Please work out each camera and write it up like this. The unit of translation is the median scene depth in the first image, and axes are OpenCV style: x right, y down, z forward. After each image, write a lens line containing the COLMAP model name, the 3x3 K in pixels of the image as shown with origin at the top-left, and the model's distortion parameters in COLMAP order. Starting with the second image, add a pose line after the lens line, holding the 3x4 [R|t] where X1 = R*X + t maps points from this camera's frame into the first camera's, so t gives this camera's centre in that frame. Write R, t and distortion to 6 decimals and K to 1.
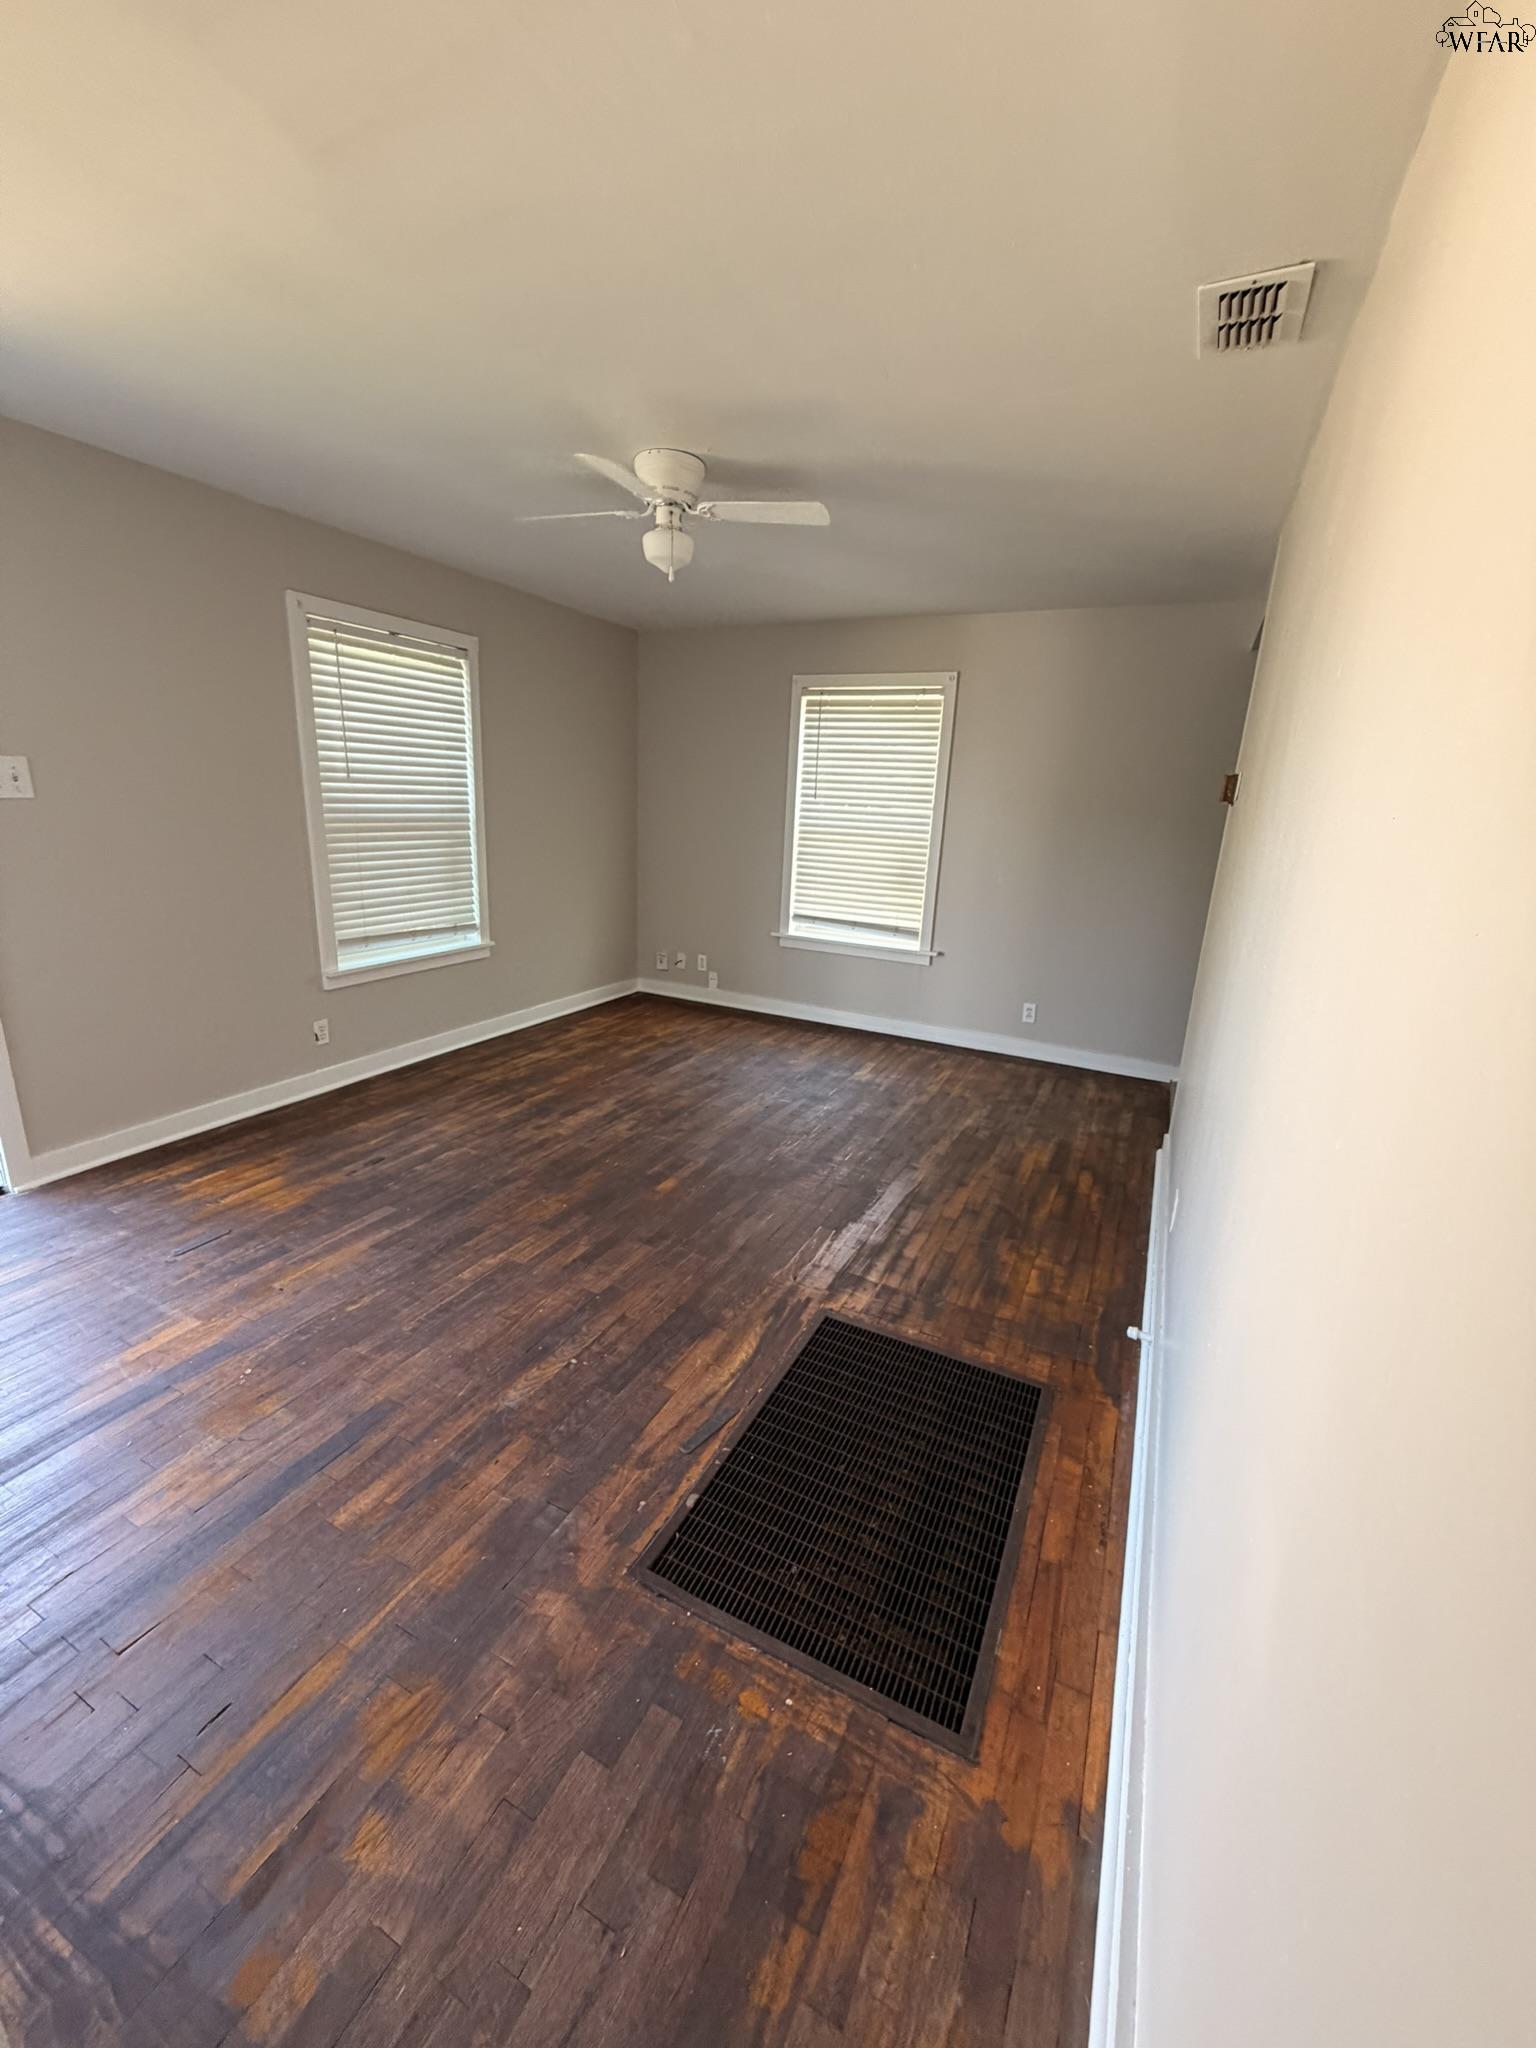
lens RADIAL K [[831.7, 0, 768.0], [0, 831.7, 1024.0], [0, 0, 1]] dist [0.000917, 0.000120]
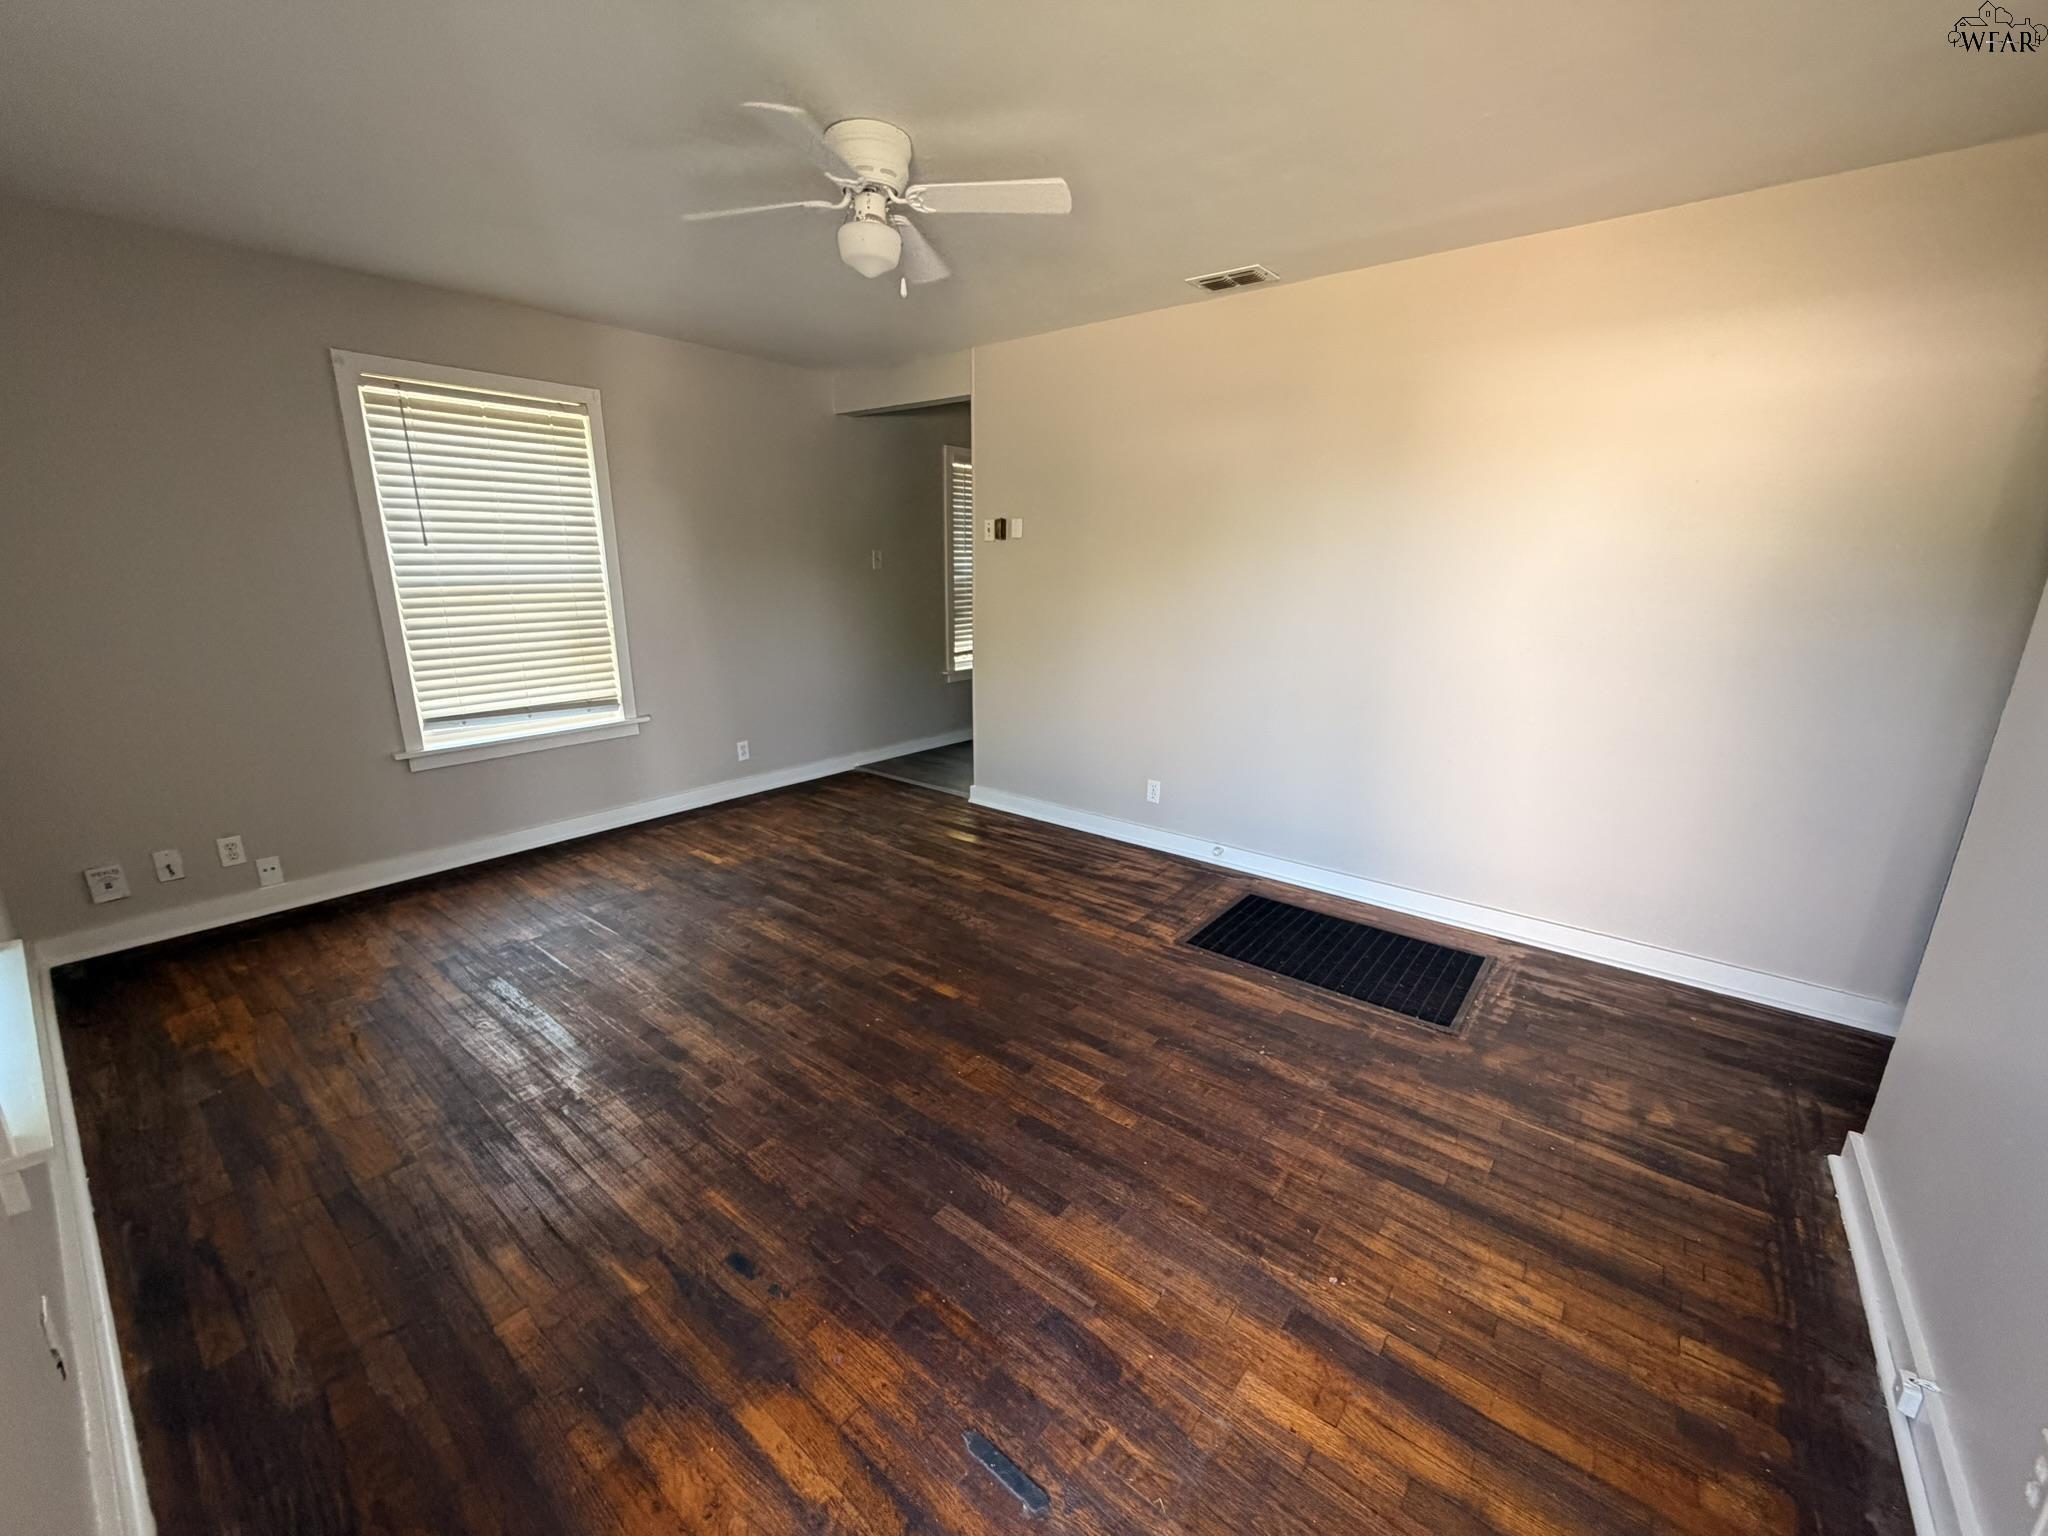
lens RADIAL K [[831.7, 0, 1024.0], [0, 831.7, 768.0], [0, 0, 1]] dist [0.000917, 0.000120]
pose [[0.197116, -0.287701, 0.937216, -0.824726], [0.260618, 0.936952, 0.232806, -0.202674], [-0.945105, 0.198366, 0.259668, 0.616921]]
